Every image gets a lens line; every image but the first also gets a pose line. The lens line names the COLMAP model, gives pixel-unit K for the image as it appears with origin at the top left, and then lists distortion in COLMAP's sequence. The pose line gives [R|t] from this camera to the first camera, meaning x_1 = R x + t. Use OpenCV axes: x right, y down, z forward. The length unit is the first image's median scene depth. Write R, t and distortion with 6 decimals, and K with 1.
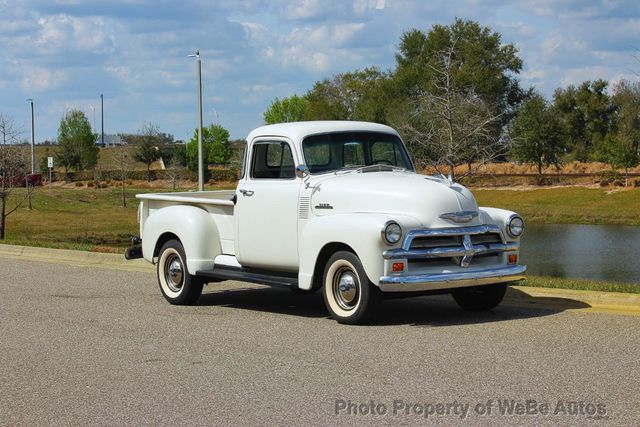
lens RADIAL K [[1638.6, 0, 320.0], [0, 1638.6, 213.5], [0, 0, 1]] dist [-0.383402, 0.371854]
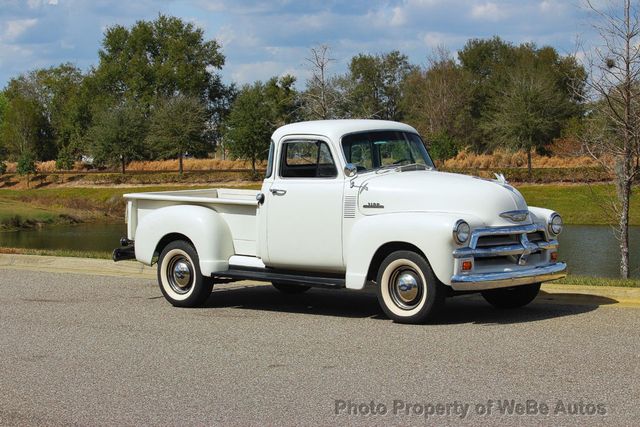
lens RADIAL K [[1638.6, 0, 320.0], [0, 1638.6, 213.5], [0, 0, 1]] dist [-0.383402, 0.371854]
pose [[0.979490, -0.006201, 0.201399, -0.217118], [0.005671, 0.999979, 0.003208, -0.002844], [-0.201414, -0.002000, 0.979504, 0.032346]]
